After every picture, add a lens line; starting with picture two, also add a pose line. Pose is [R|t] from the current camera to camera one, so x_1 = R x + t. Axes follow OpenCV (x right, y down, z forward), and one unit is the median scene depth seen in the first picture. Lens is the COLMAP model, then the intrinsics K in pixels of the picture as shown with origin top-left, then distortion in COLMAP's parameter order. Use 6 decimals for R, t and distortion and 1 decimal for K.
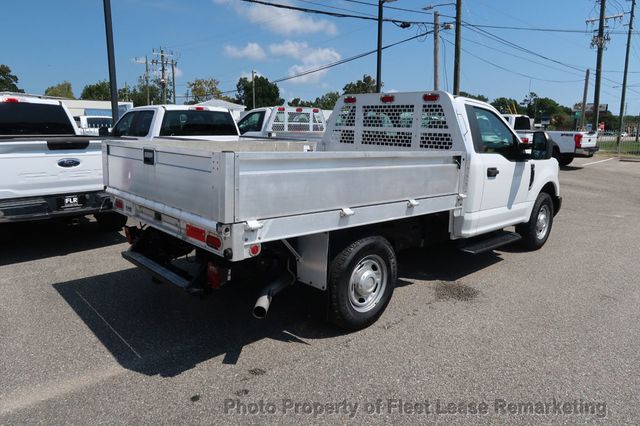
lens RADIAL K [[443.5, 0, 319.3], [0, 443.5, 212.5], [0, 0, 1]] dist [-0.034007, 0.021171]
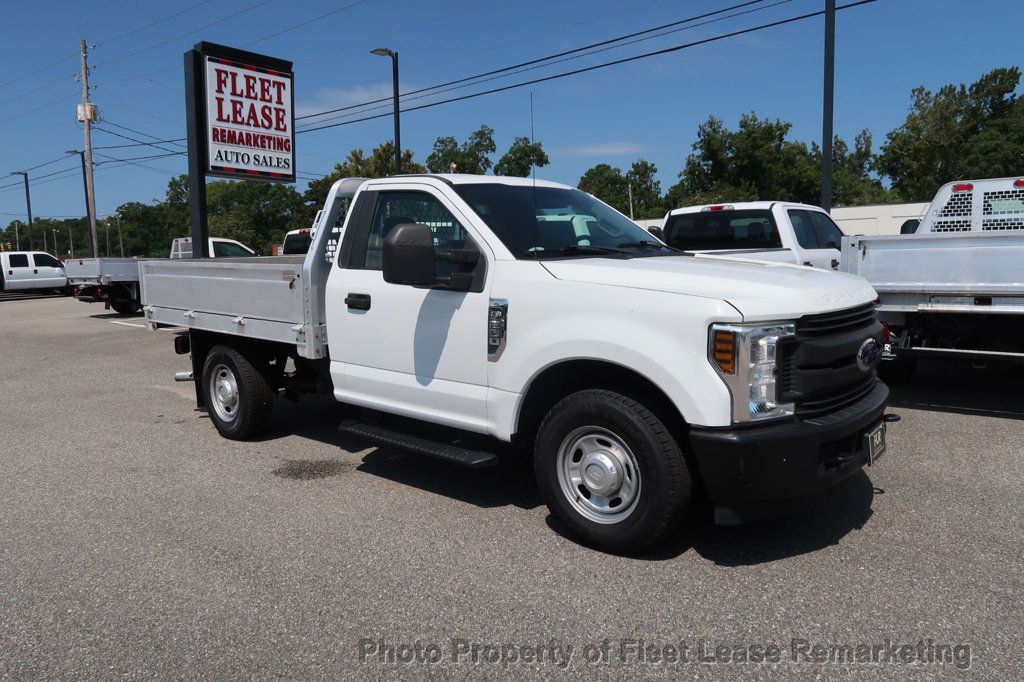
lens RADIAL K [[709.6, 0, 507.4], [0, 709.6, 343.7], [0, 0, 1]] dist [-0.034007, 0.021171]
pose [[0.099485, 0.108680, -0.989086, 0.347873], [-0.159938, 0.982839, 0.091907, -0.040037], [0.982101, 0.149049, 0.115160, 0.283326]]
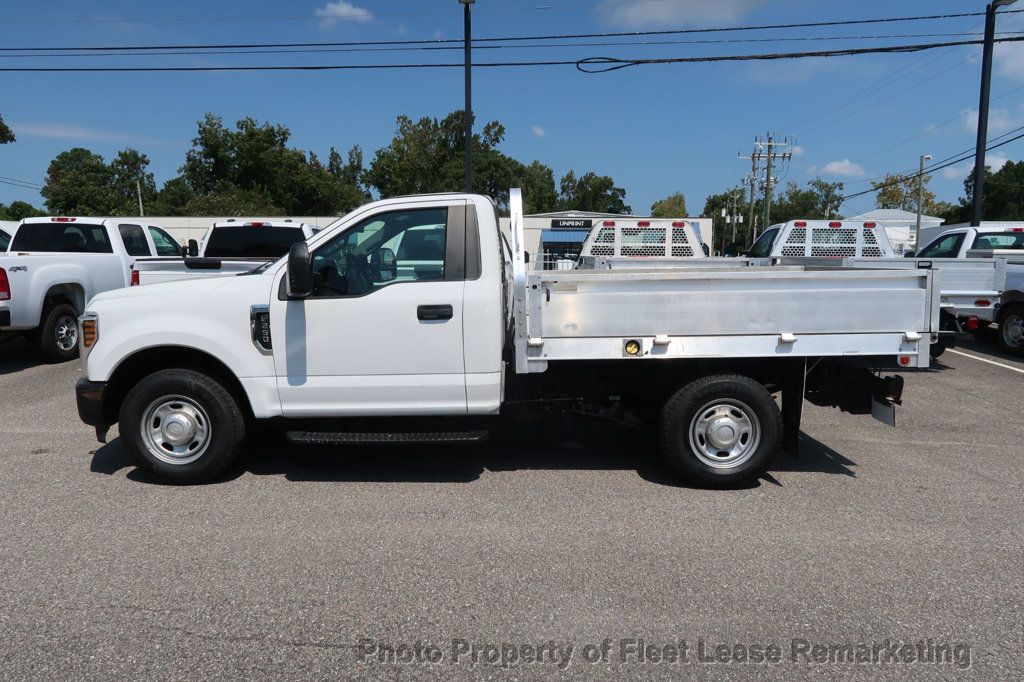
lens RADIAL K [[709.6, 0, 511.9], [0, 709.6, 347.4], [0, 0, 1]] dist [-0.034007, 0.021171]
pose [[0.716329, 0.087631, -0.692238, 0.334314], [-0.131579, 0.991248, -0.010676, -0.009428], [0.685244, 0.098731, 0.721590, 0.081069]]
